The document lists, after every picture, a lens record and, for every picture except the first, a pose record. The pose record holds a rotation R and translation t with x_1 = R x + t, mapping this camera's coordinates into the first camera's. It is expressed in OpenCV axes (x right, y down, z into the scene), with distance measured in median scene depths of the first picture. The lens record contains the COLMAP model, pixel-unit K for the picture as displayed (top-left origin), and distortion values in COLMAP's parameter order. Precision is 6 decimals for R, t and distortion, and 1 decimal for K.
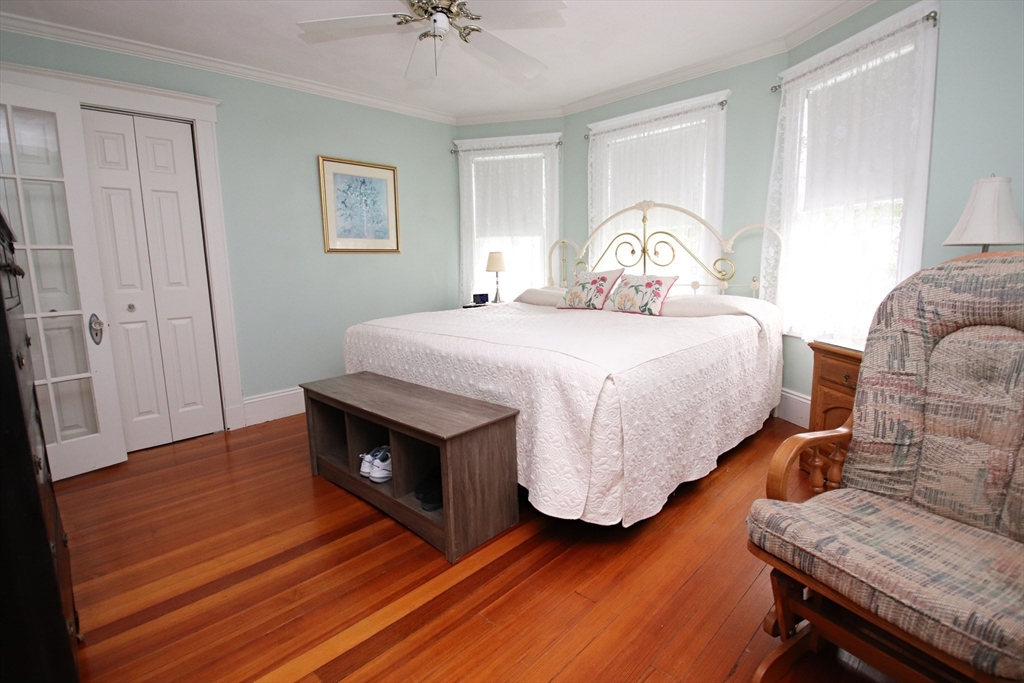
lens RADIAL K [[495.2, 0, 512.0], [0, 495.2, 341.5], [0, 0, 1]] dist [0.000026, 0.000083]
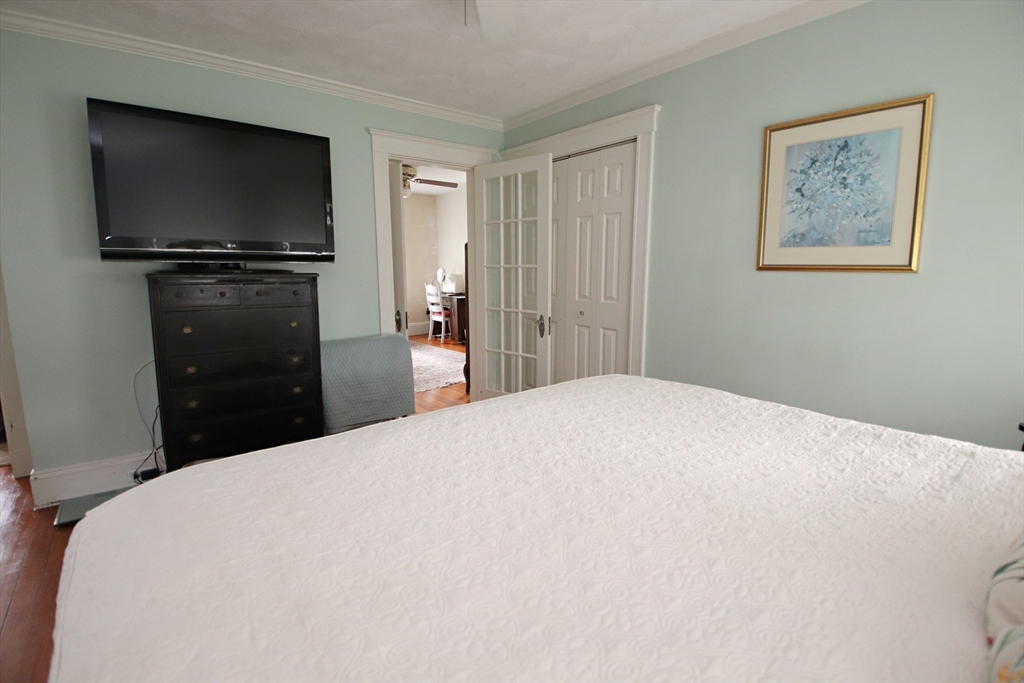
lens RADIAL K [[495.2, 0, 512.0], [0, 495.2, 341.5], [0, 0, 1]] dist [0.000026, 0.000083]
pose [[-0.114632, 0.179277, -0.977097, 0.338549], [-0.143608, 0.970259, 0.194870, -0.163672], [0.982973, 0.162657, -0.085477, 0.720431]]
